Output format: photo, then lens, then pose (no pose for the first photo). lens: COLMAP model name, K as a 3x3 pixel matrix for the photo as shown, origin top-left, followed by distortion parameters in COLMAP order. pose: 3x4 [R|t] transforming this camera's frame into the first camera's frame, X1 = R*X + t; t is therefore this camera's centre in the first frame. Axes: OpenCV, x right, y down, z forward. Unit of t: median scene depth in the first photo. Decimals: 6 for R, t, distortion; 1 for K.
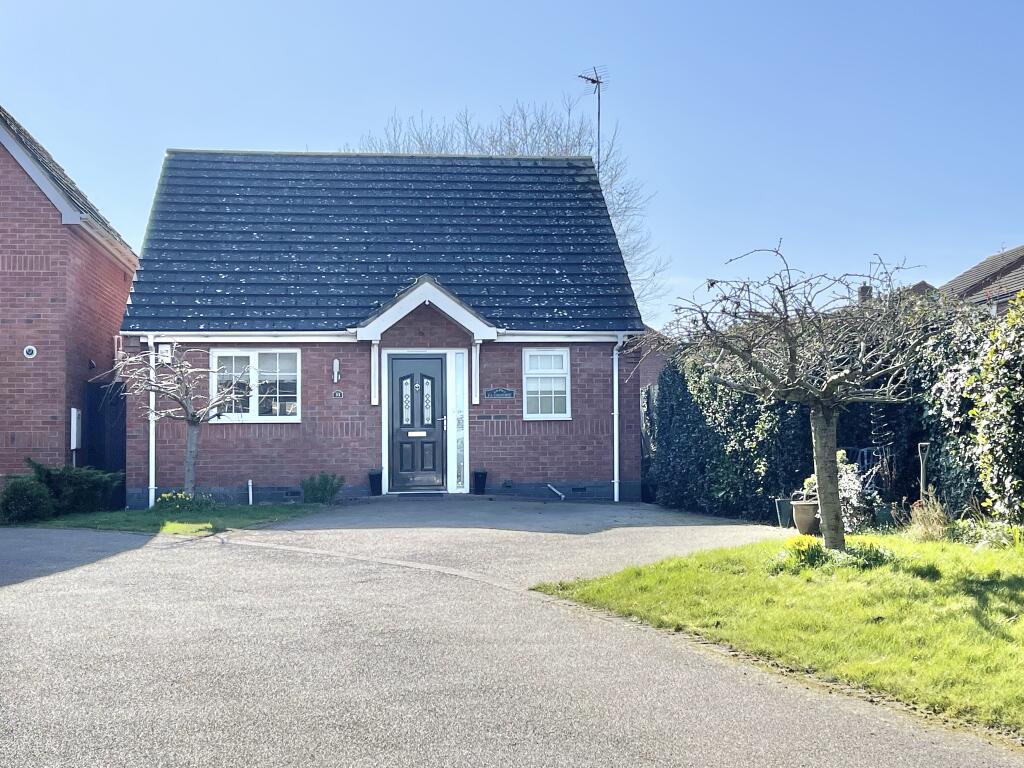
lens RADIAL K [[1400.7, 0, 512.3], [0, 1400.7, 384.6], [0, 0, 1]] dist [0.015201, 0.000000]
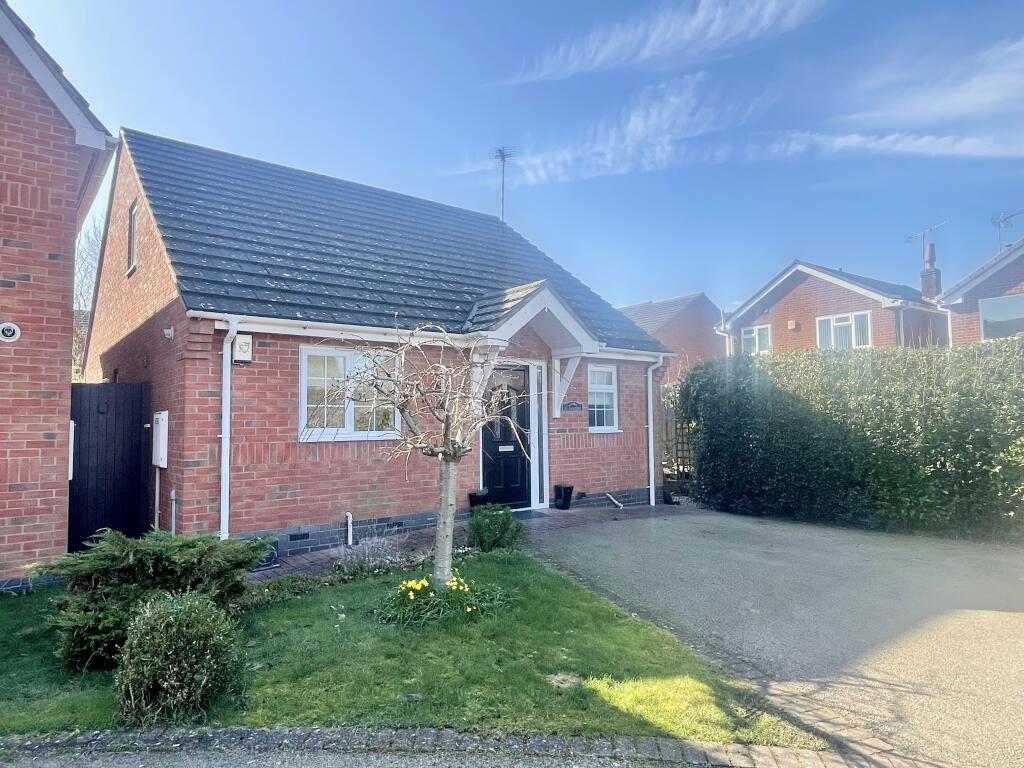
lens RADIAL K [[640.1, 0, 510.2], [0, 640.1, 382.1], [0, 0, 1]] dist [-0.000811, -0.000600]
pose [[0.871398, 0.033233, 0.489450, -0.285690], [-0.025305, 0.999420, -0.022807, -0.000027], [-0.489924, 0.007489, 0.871733, 0.635548]]
